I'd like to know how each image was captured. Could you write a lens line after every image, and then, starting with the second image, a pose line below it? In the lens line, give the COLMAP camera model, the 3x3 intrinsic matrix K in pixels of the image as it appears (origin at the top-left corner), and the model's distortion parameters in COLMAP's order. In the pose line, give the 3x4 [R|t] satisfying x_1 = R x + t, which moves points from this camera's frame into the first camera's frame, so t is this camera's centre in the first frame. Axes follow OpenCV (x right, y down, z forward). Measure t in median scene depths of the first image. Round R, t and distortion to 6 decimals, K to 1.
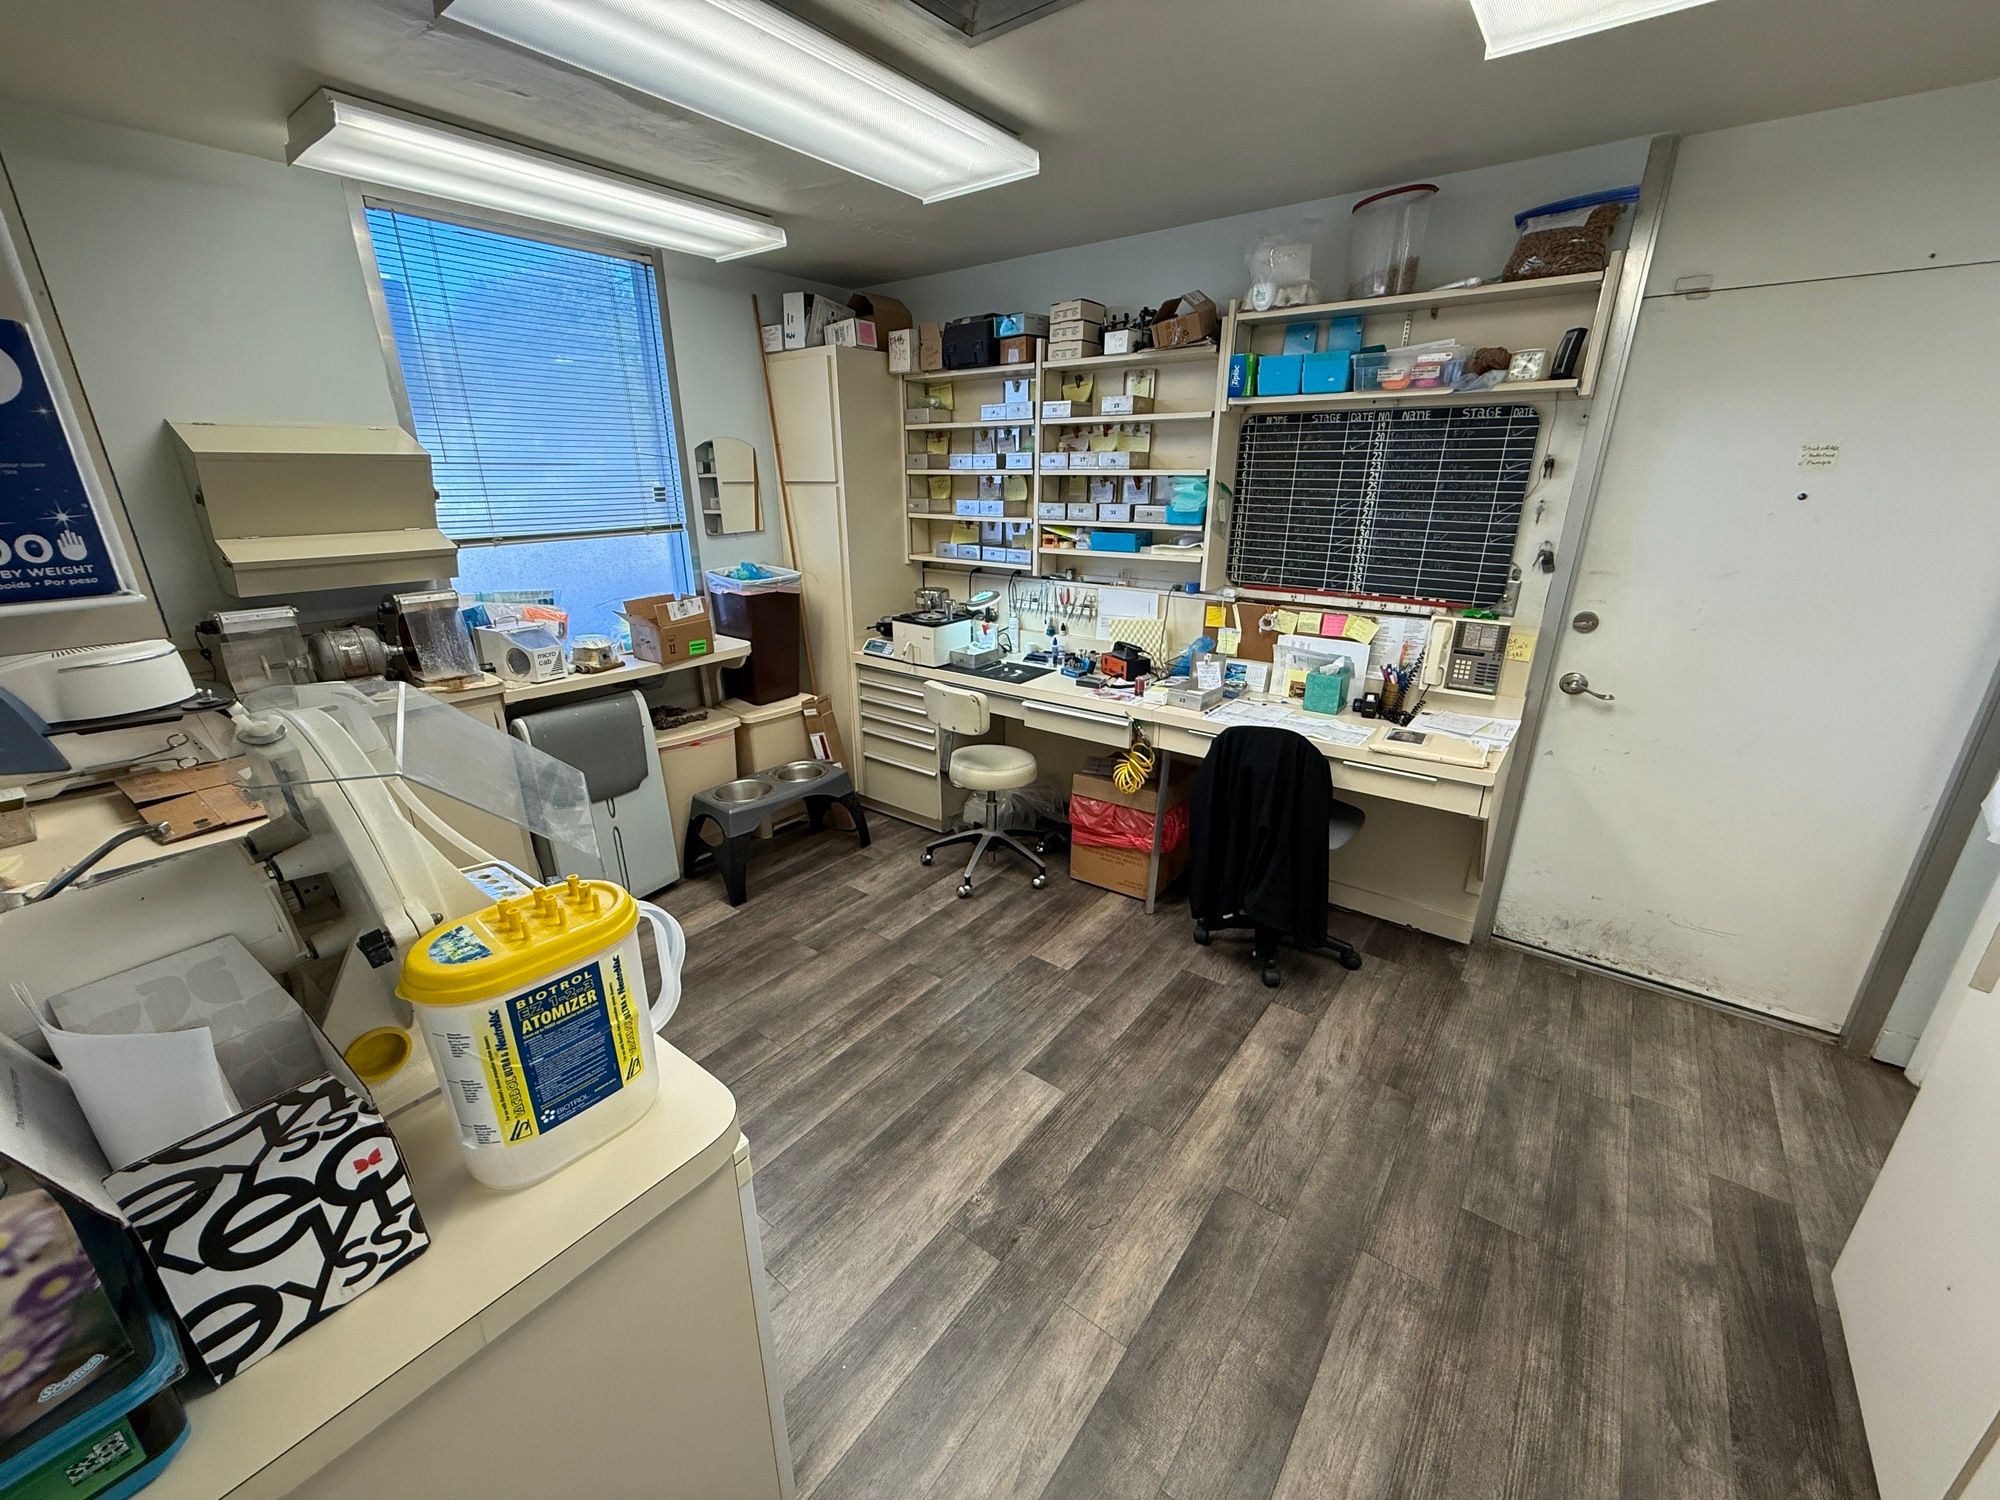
lens RADIAL K [[792.7, 0, 997.4], [0, 792.7, 761.0], [0, 0, 1]] dist [0.004095, -0.000169]
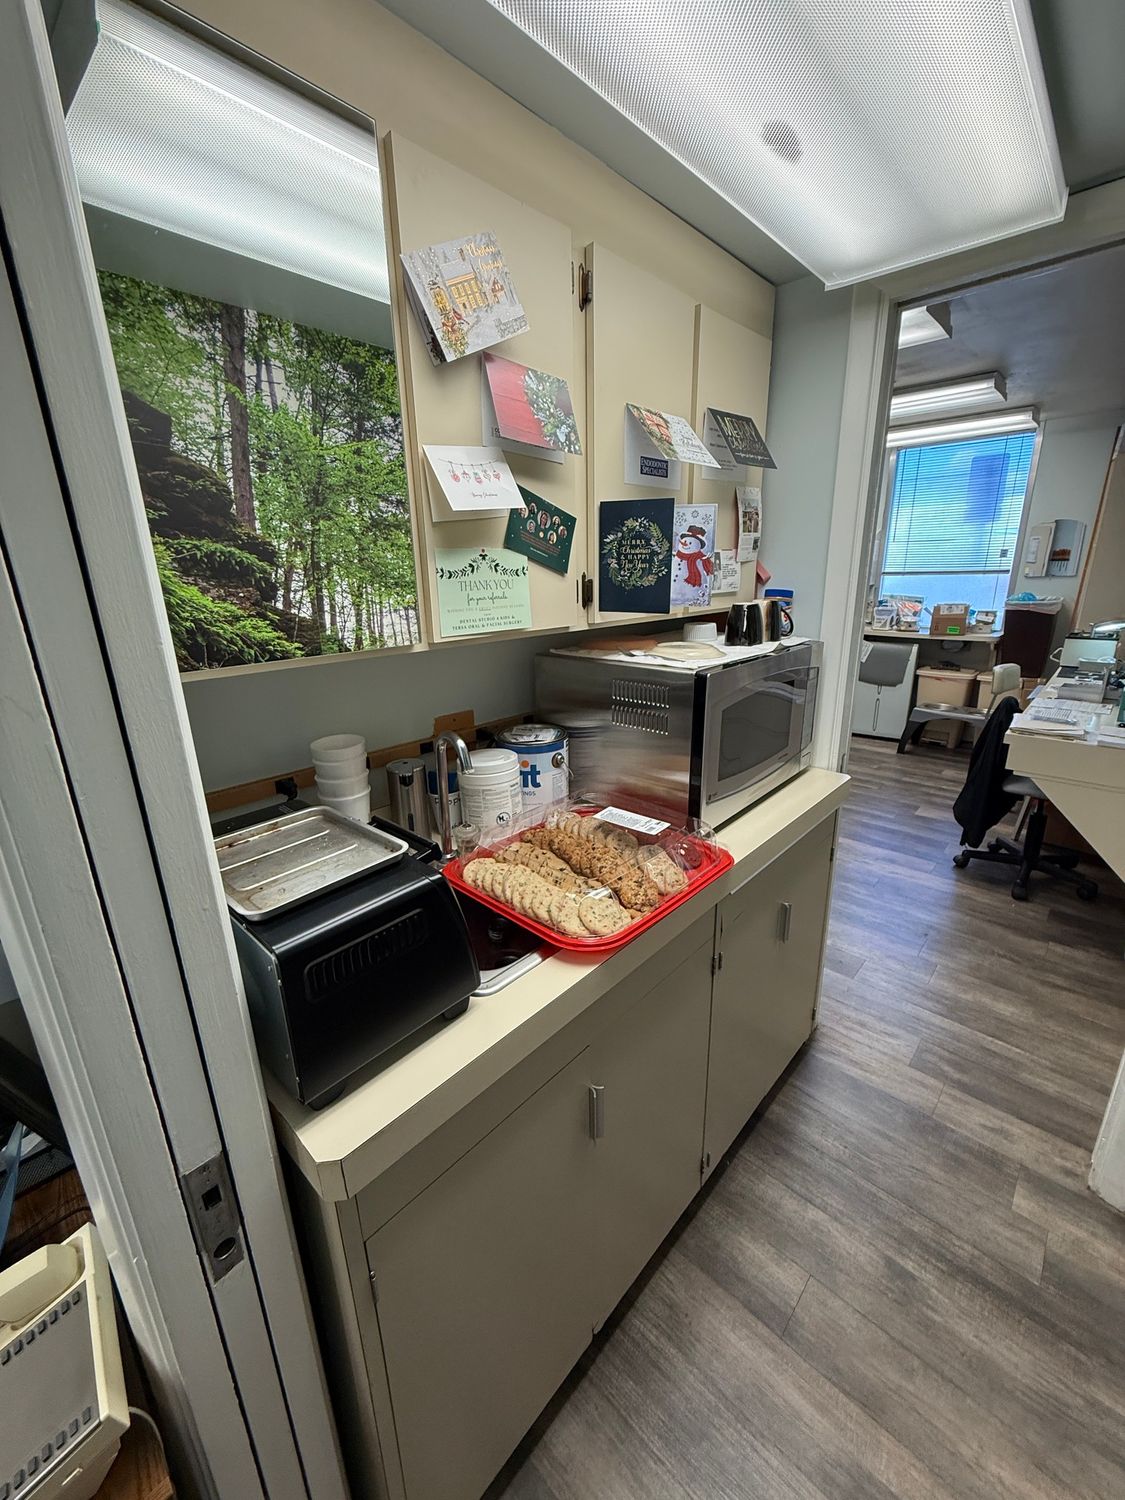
lens RADIAL K [[594.5, 0, 564.1], [0, 594.5, 744.6], [0, 0, 1]] dist [0.004095, -0.000169]
pose [[-0.102643, 0.288375, -0.952000, 1.355154], [-0.313550, 0.898885, 0.306092, -0.040430], [0.944008, 0.329918, -0.001845, 0.194914]]
